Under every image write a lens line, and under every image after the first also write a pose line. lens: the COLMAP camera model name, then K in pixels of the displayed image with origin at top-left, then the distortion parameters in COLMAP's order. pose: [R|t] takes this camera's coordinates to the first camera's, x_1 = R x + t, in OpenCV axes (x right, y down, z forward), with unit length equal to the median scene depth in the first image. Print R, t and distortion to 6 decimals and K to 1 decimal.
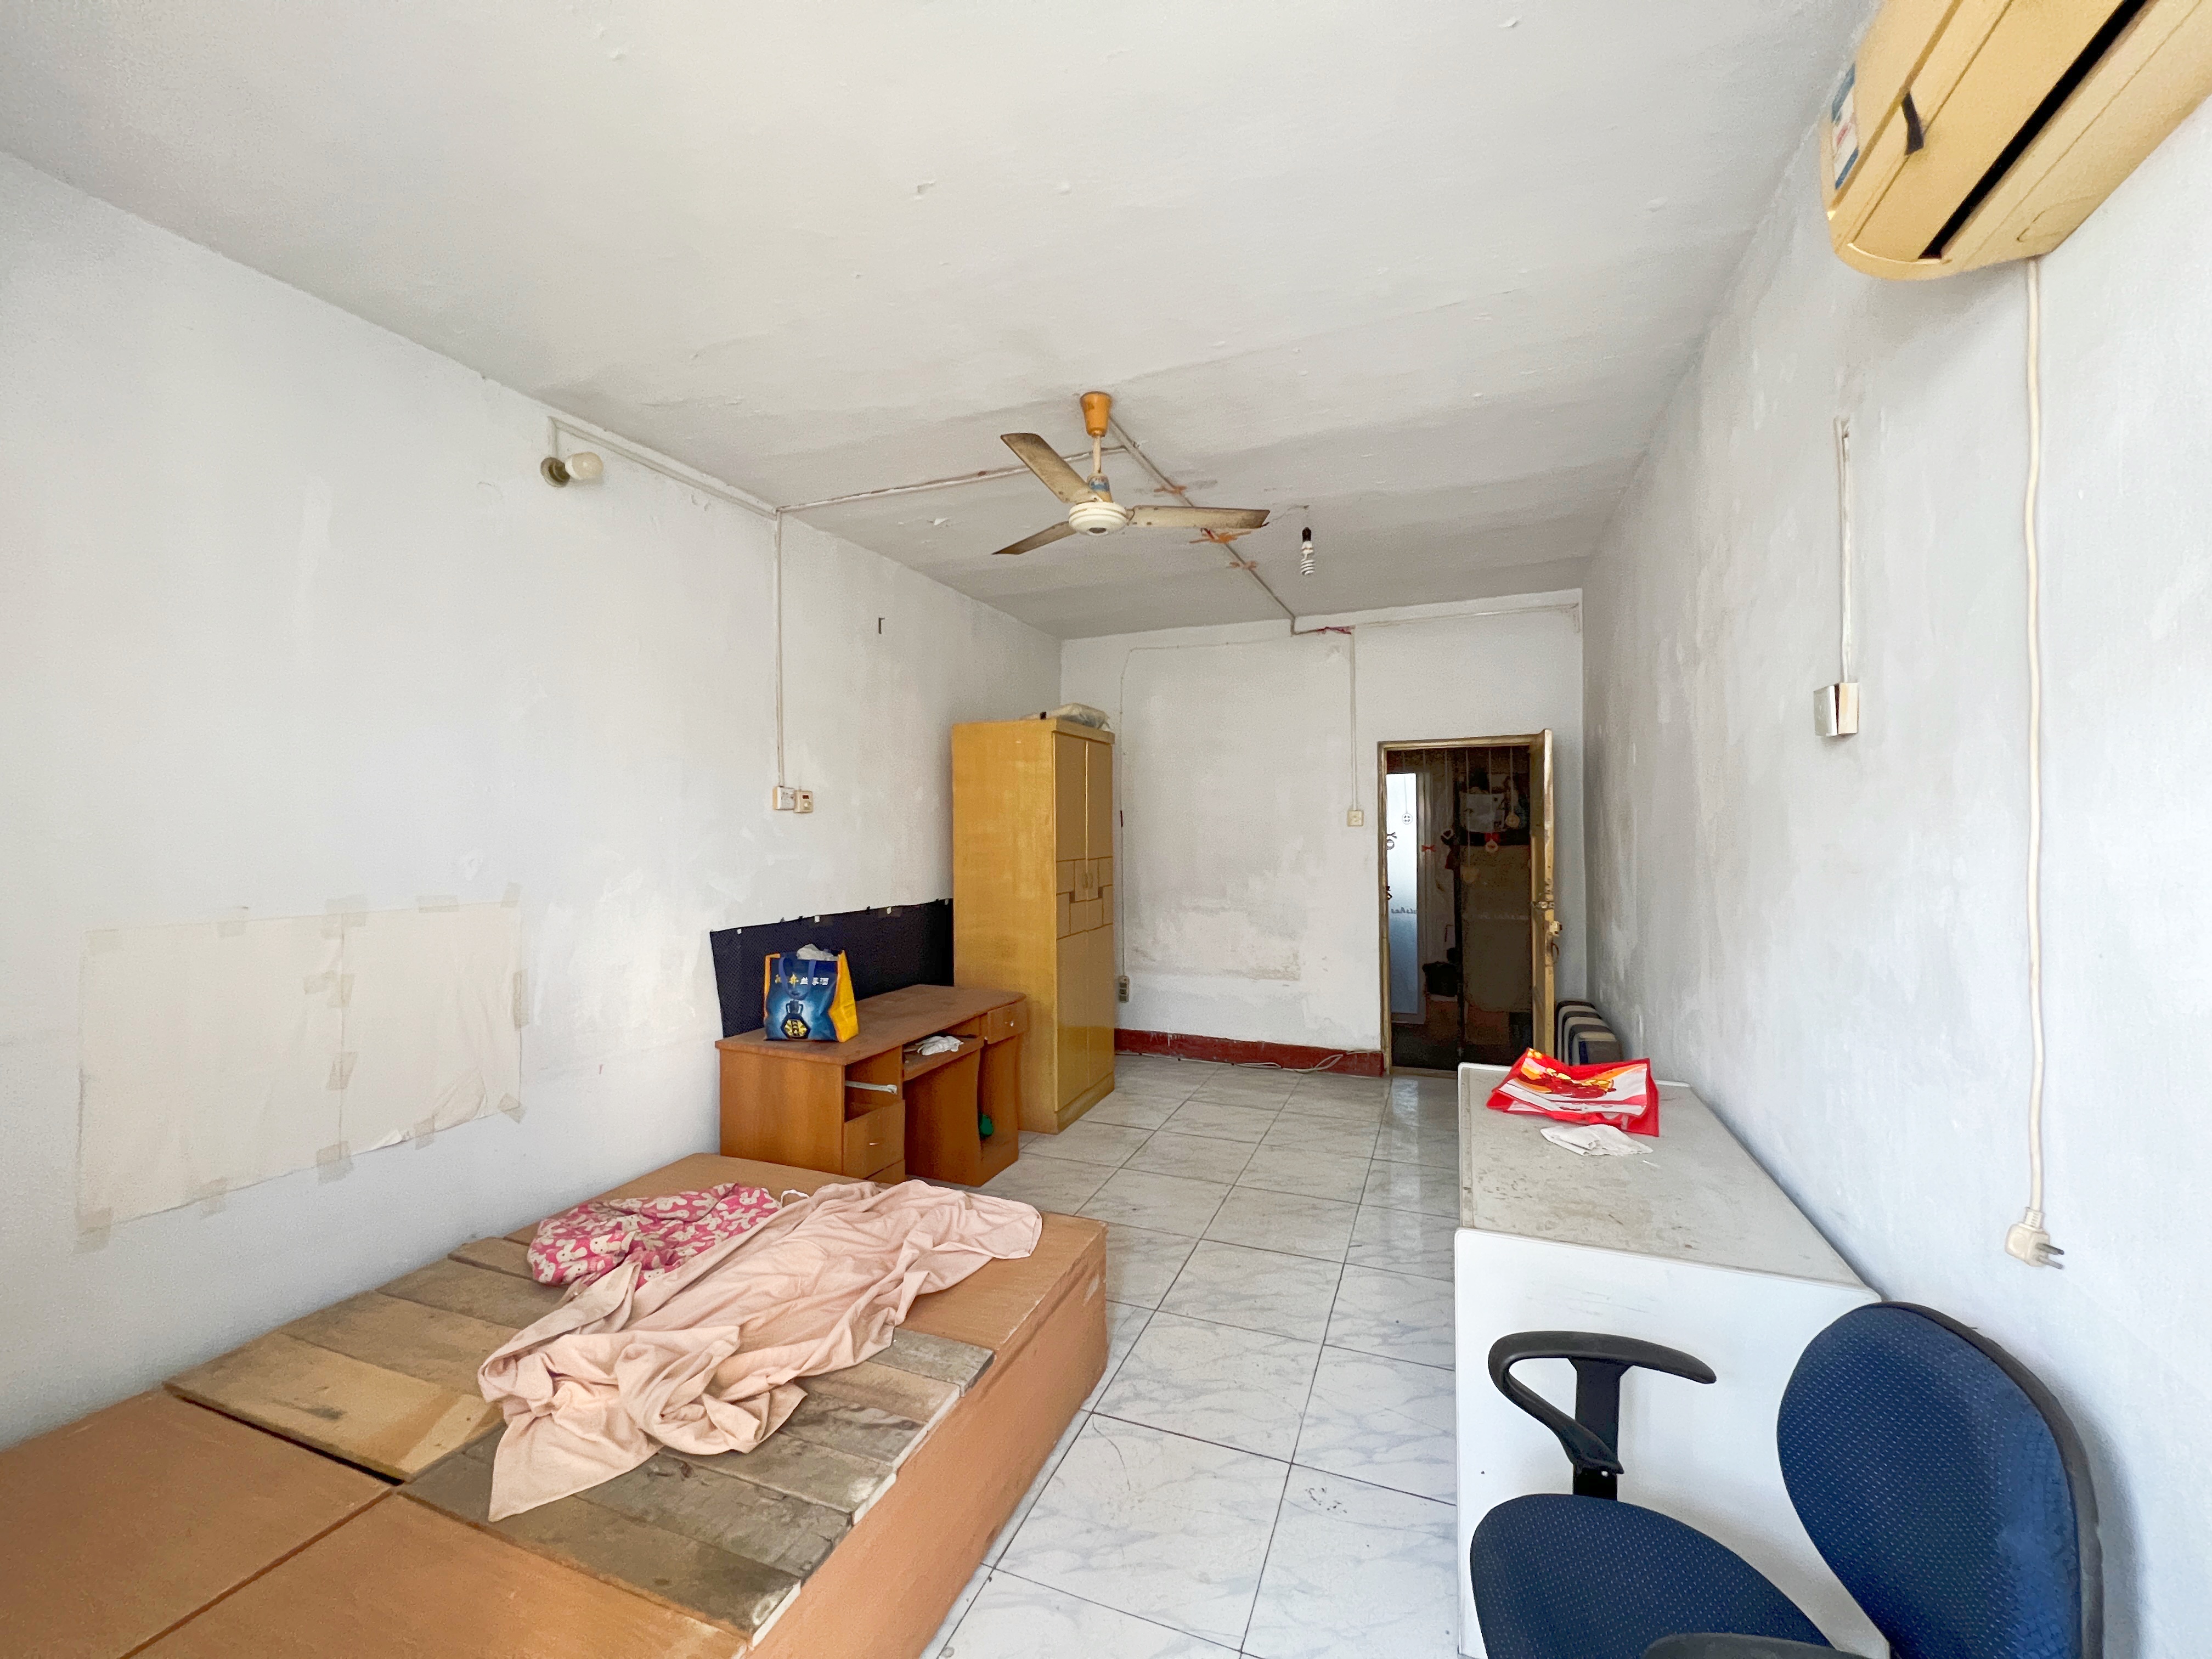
lens RADIAL K [[913.8, 0, 1109.9], [0, 913.8, 824.3], [0, 0, 1]] dist [0.000182, -0.000608]
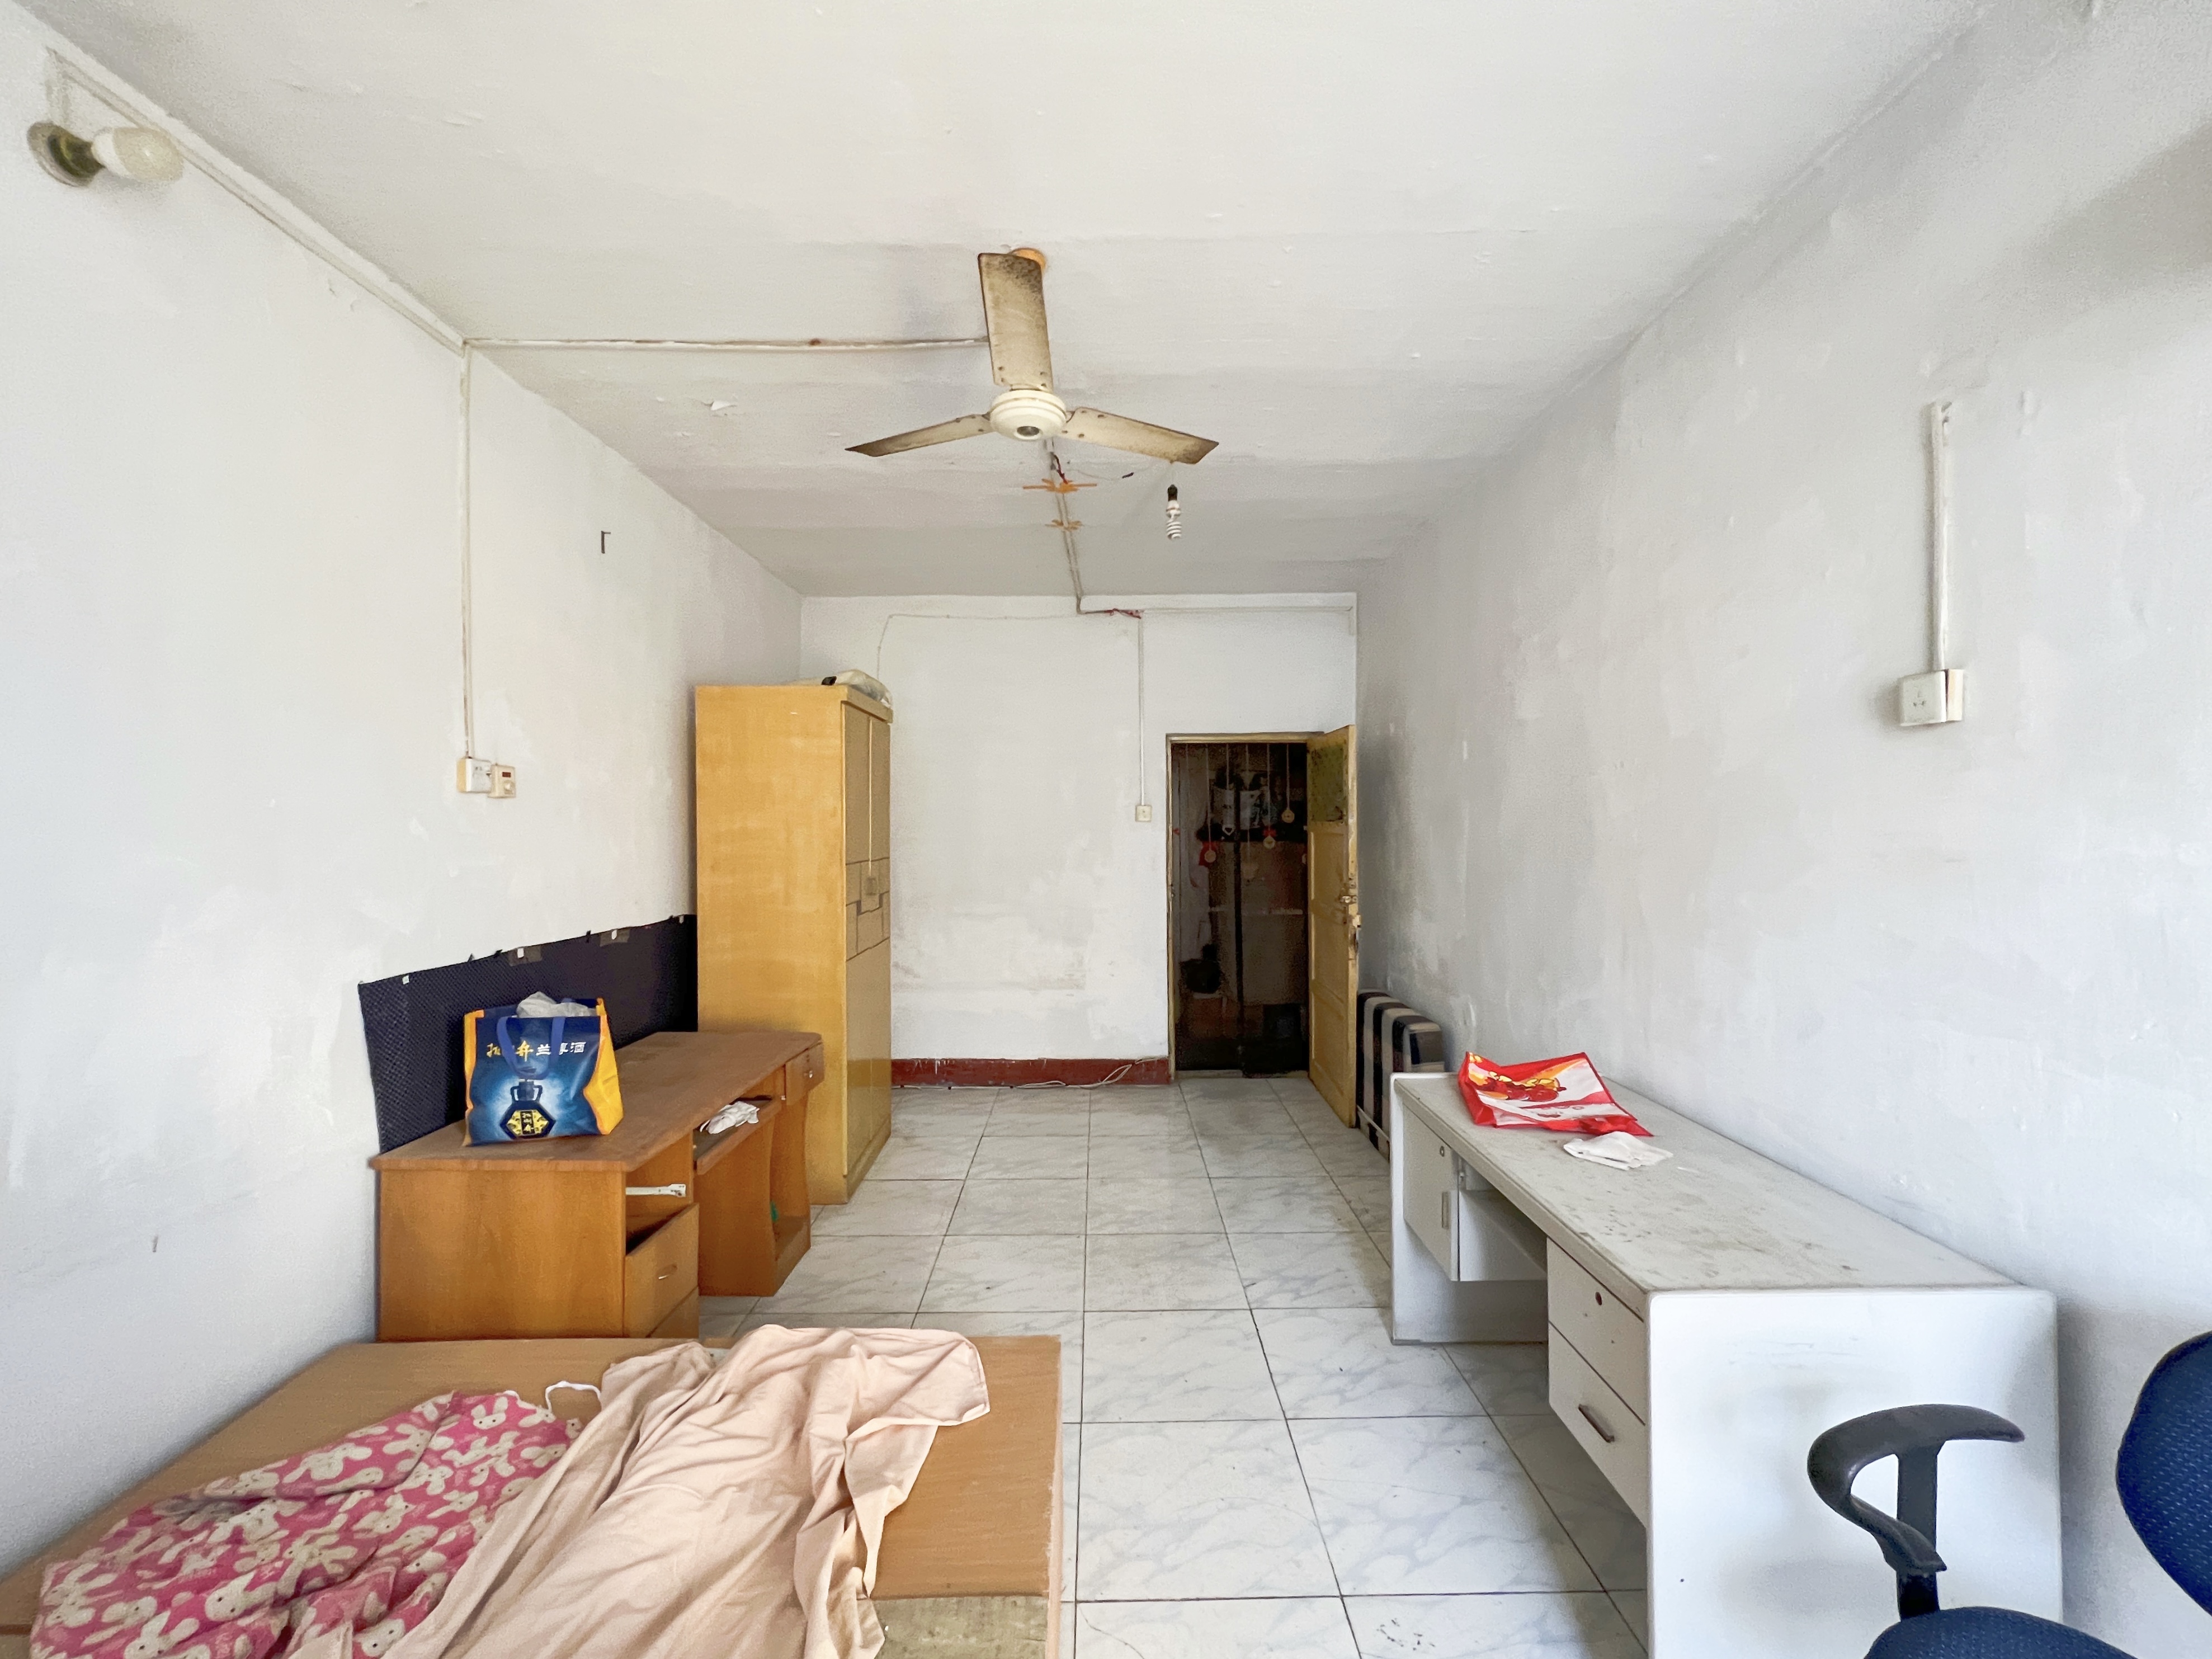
lens RADIAL K [[913.8, 0, 1109.9], [0, 913.8, 824.3], [0, 0, 1]] dist [0.000182, -0.000608]
pose [[0.920595, 0.001165, 0.390516, -0.208920], [-0.001336, 0.999999, 0.000167, 0.007112], [-0.390516, -0.000675, 0.920596, 0.223008]]
